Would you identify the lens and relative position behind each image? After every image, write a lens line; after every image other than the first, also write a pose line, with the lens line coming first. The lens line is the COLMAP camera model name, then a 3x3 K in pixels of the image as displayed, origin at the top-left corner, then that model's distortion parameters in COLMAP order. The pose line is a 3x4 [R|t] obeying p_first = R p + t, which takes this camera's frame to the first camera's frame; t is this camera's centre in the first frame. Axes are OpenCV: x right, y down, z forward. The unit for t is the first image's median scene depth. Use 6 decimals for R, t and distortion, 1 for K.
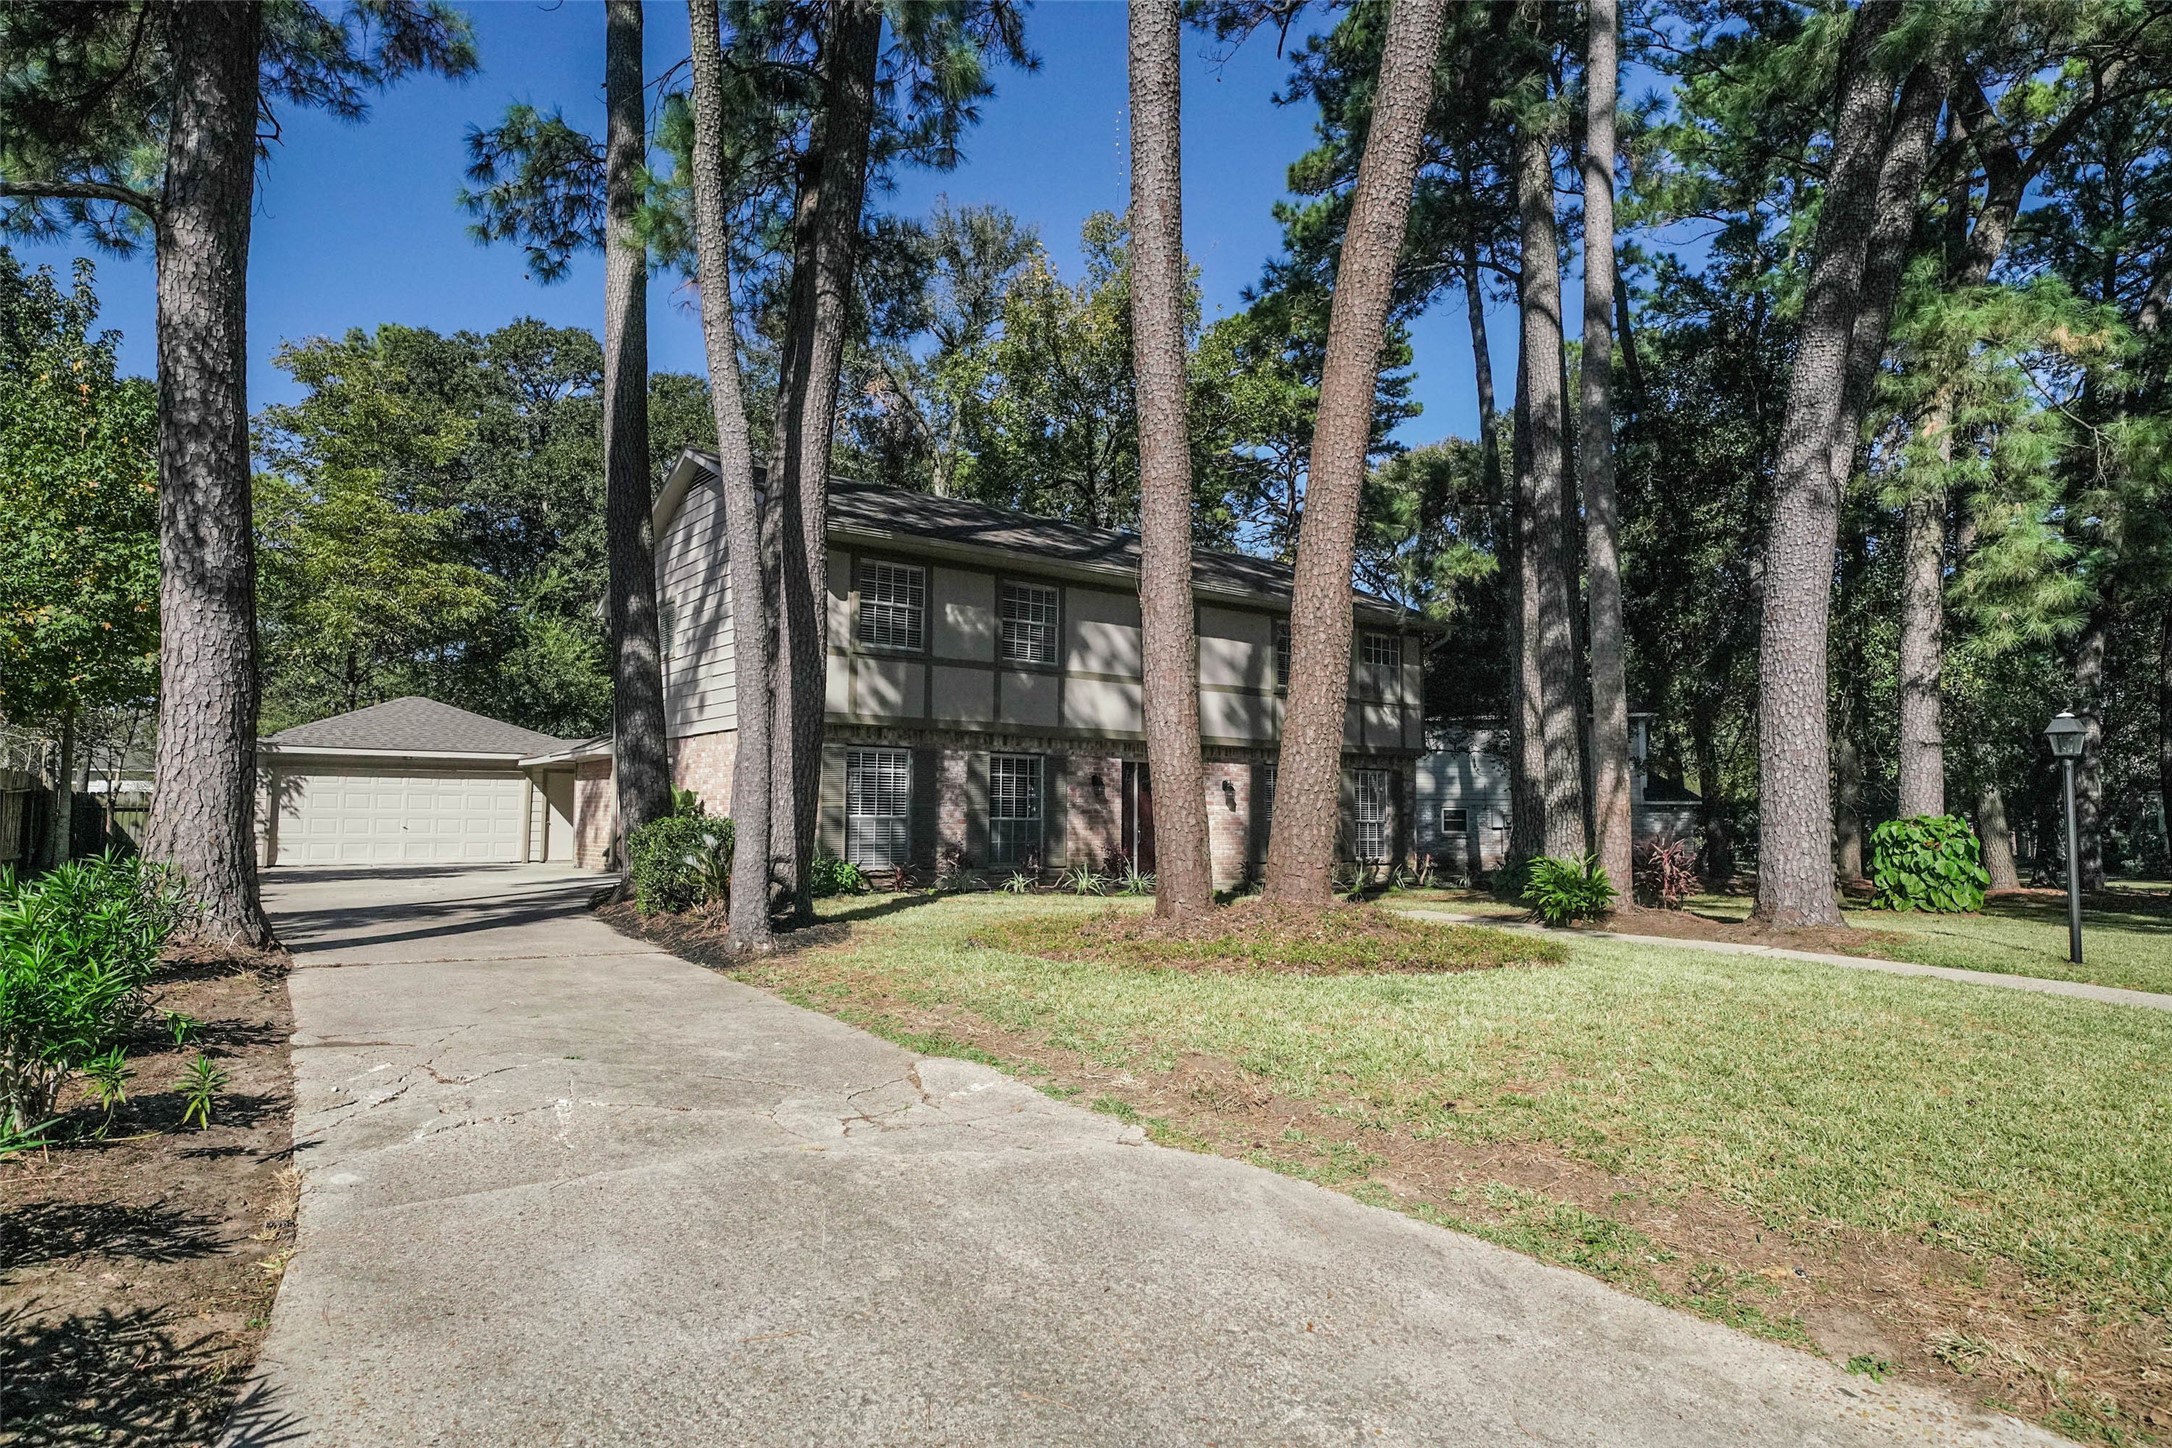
lens RADIAL K [[1282.4, 0, 1092.3], [0, 1282.4, 725.5], [0, 0, 1]] dist [0.027222, 0.002022]
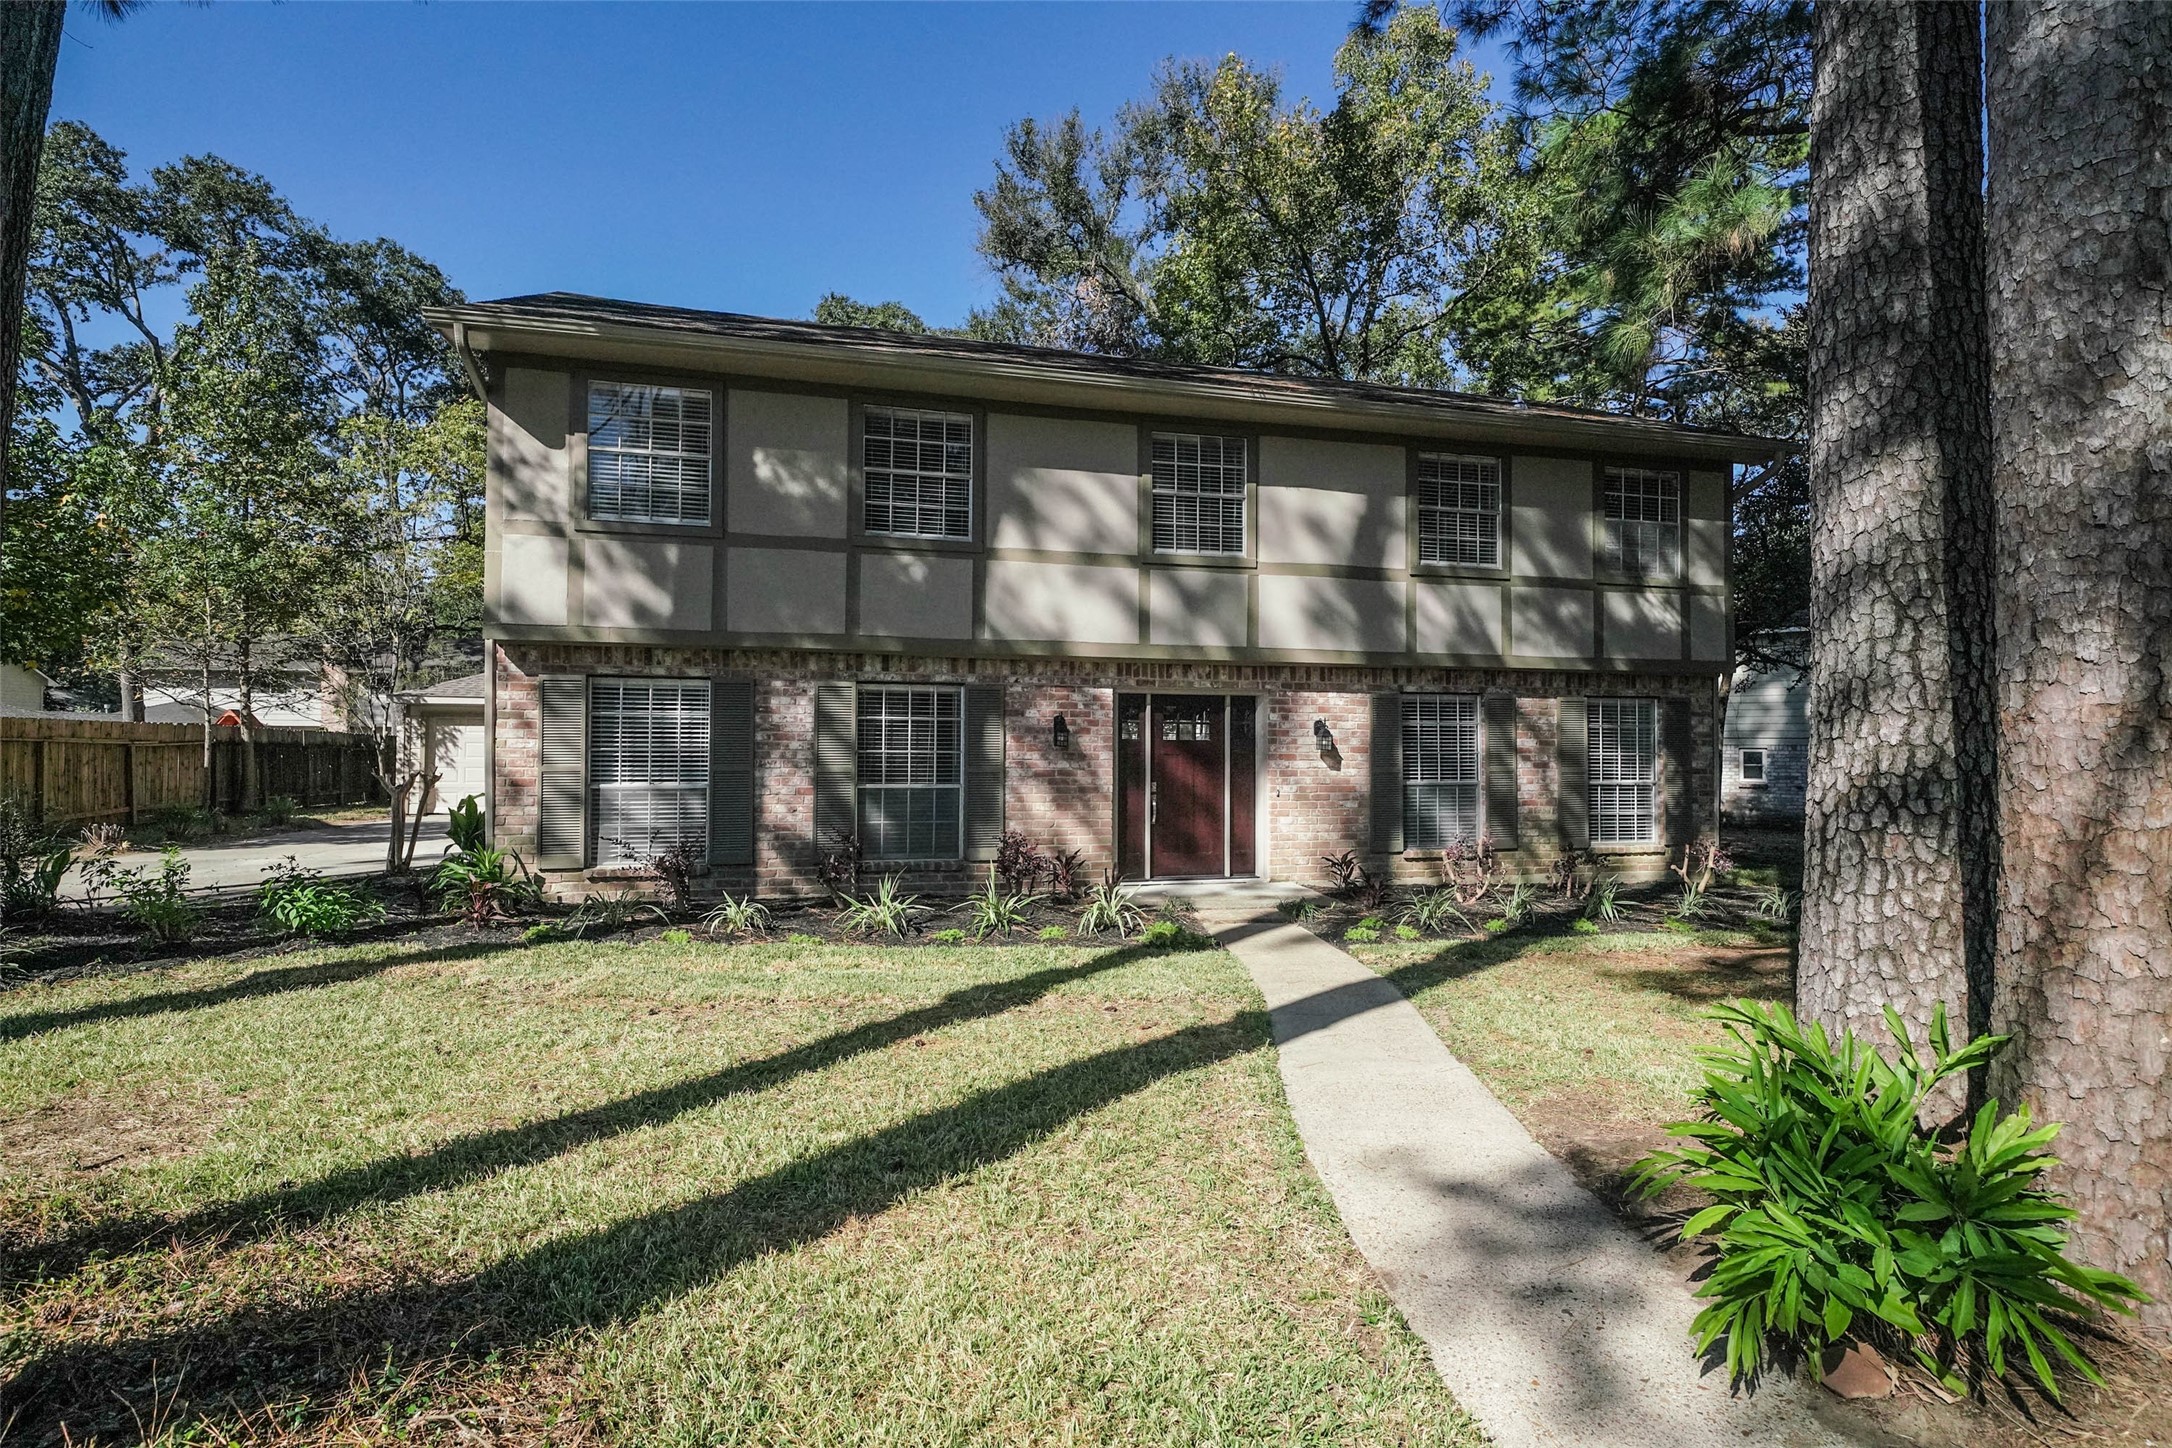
lens RADIAL K [[1069.3, 0, 1081.7], [0, 1069.3, 712.7], [0, 0, 1]] dist [0.005078, 0.003119]
pose [[0.918860, -0.017144, -0.394211, 0.230204], [0.031672, 0.999037, 0.030377, 0.022842], [0.393311, -0.040398, 0.918518, 0.553926]]
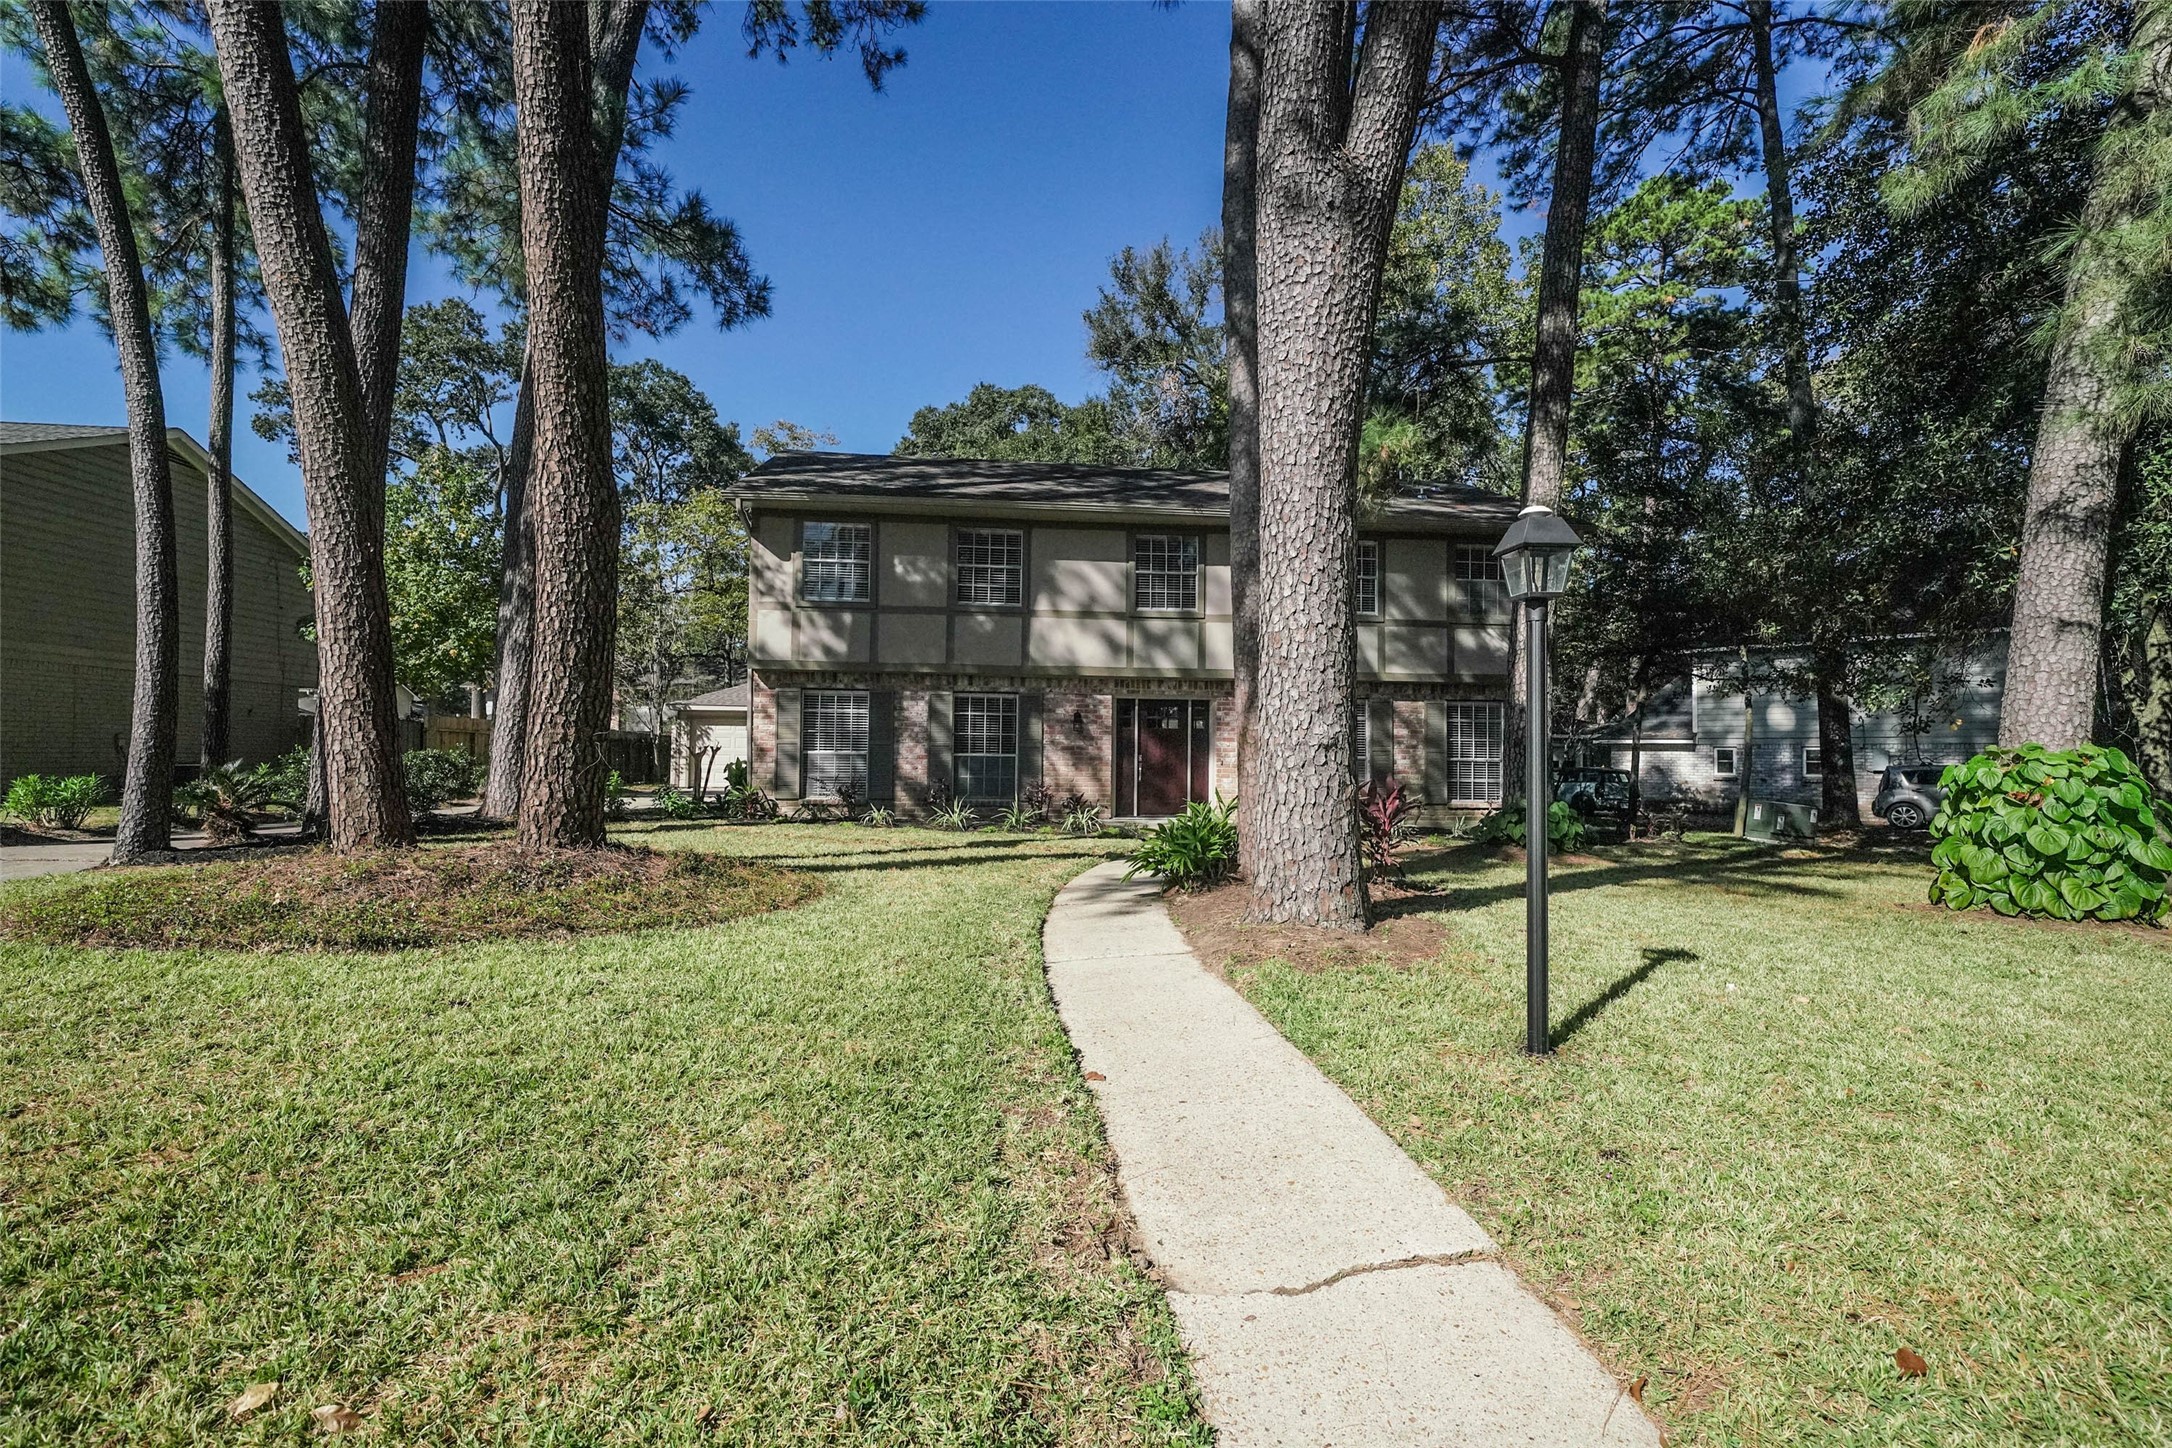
lens RADIAL K [[996.5, 0, 1079.2], [0, 996.5, 710.3], [0, 0, 1]] dist [-0.000148, -0.000239]
pose [[0.849486, -0.022912, -0.527113, 0.441869], [0.034309, 0.999341, 0.011852, 0.029278], [0.526494, -0.028153, 0.849713, 0.351185]]
